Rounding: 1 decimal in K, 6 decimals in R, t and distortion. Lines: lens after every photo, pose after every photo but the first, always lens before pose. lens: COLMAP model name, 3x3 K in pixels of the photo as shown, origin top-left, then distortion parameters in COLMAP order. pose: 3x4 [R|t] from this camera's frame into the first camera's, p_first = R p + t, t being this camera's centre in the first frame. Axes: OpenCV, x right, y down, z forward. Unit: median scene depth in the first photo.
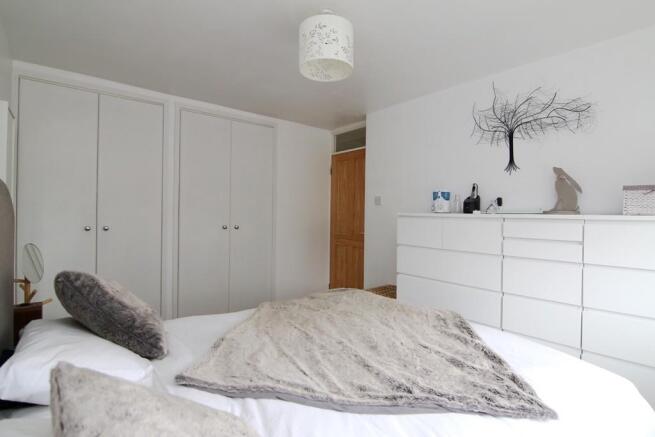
lens RADIAL K [[345.7, 0, 327.0], [0, 345.7, 216.8], [0, 0, 1]] dist [-0.003954, -0.000499]
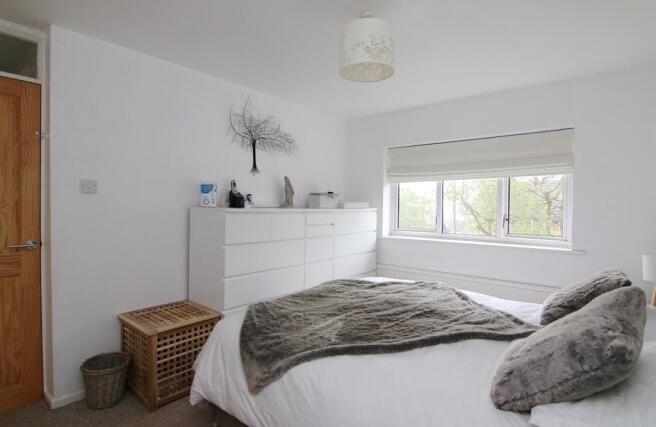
lens RADIAL K [[340.6, 0, 327.6], [0, 340.6, 210.9], [0, 0, 1]] dist [-0.007061, -0.000910]
pose [[-0.227148, -0.025400, 0.973529, -0.730616], [-0.001161, 0.999666, 0.025811, -0.028519], [-0.973860, 0.004733, -0.227102, 1.031057]]
